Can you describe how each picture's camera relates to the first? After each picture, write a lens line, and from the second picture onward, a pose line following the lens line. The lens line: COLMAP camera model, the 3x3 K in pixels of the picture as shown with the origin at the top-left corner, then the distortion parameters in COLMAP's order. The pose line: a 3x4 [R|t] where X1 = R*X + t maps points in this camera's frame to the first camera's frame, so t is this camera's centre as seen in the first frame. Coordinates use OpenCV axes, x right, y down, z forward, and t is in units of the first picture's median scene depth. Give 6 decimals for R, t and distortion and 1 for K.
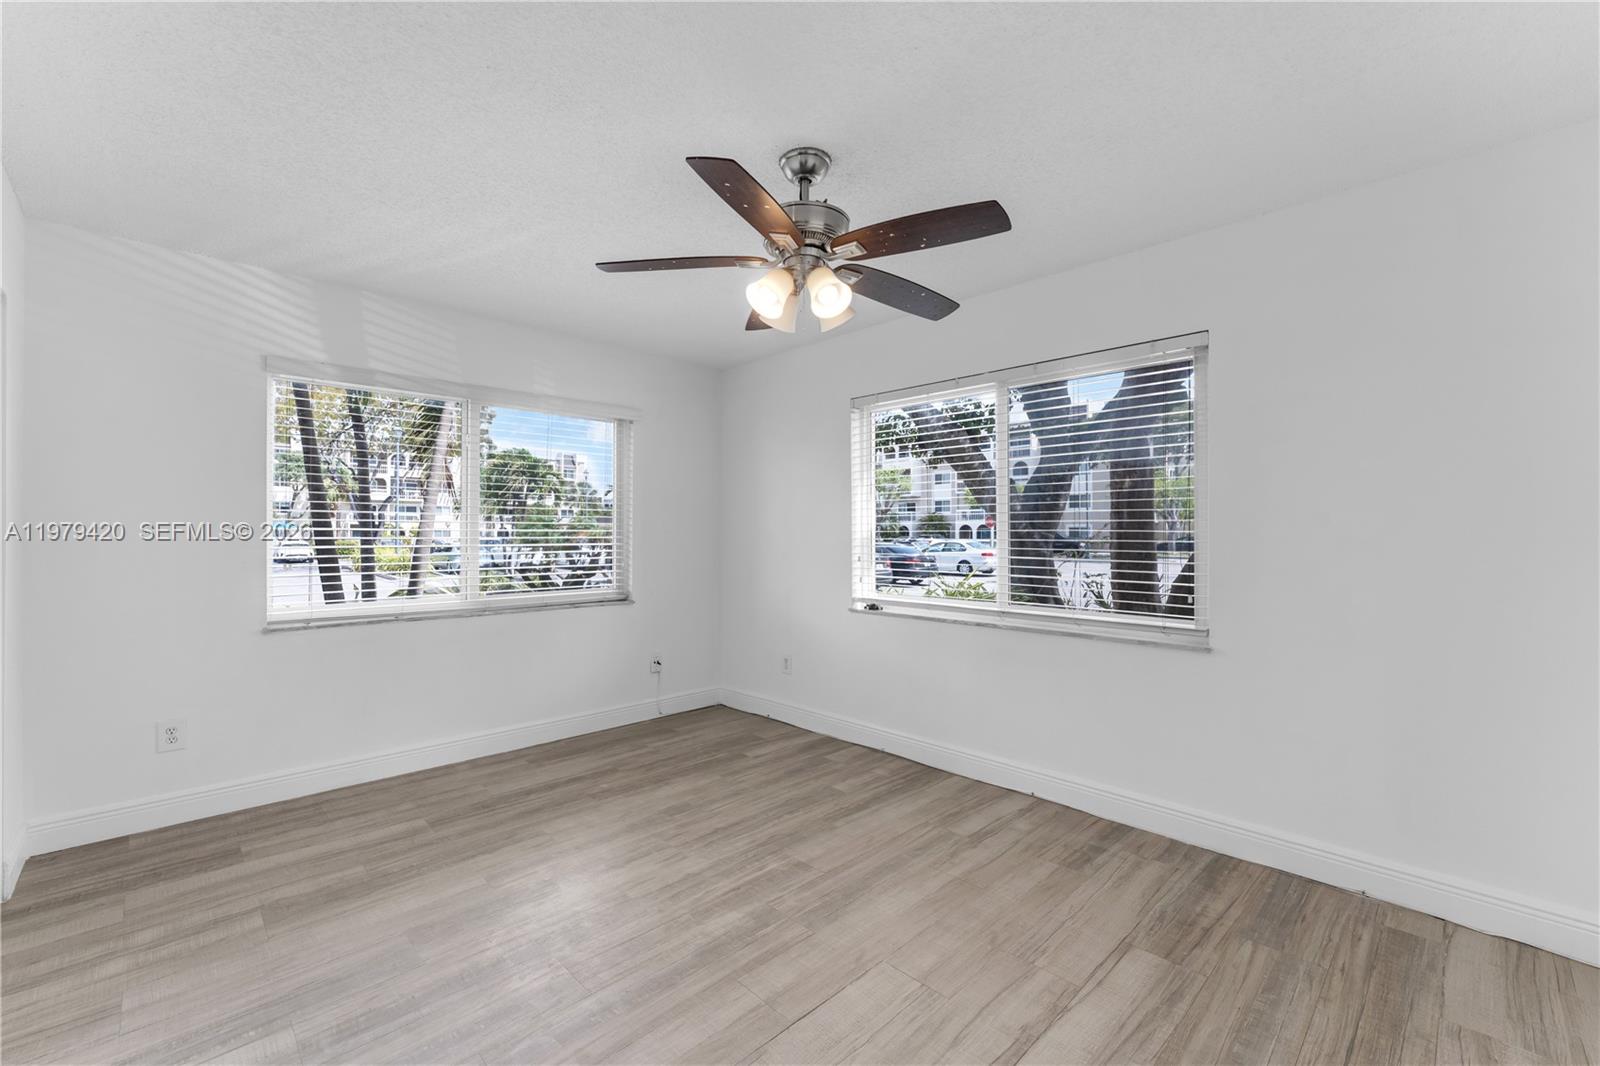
lens RADIAL K [[649.5, 0, 790.5], [0, 649.5, 546.9], [0, 0, 1]] dist [-0.000379, -0.000222]
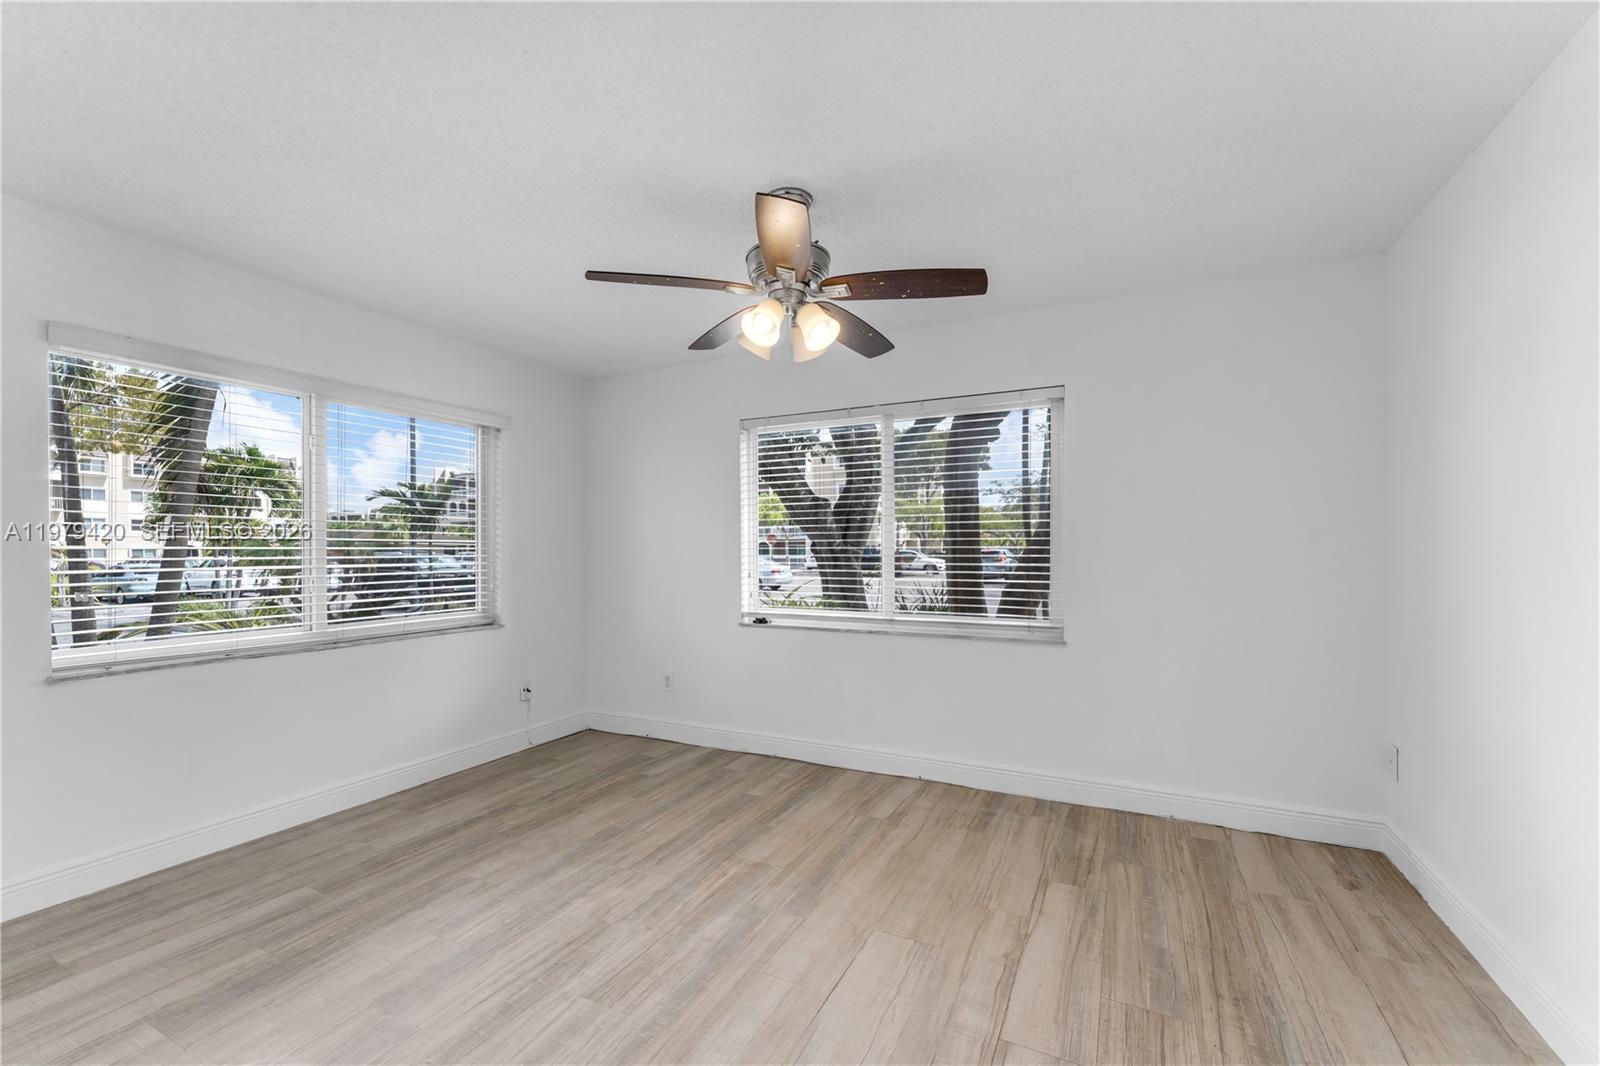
lens RADIAL K [[649.5, 0, 786.9], [0, 649.5, 578.5], [0, 0, 1]] dist [-0.000379, -0.000222]
pose [[0.947006, -0.018501, 0.320683, -0.229286], [0.011284, 0.999640, 0.024348, -0.002189], [-0.321018, -0.019439, 0.946874, -0.007336]]
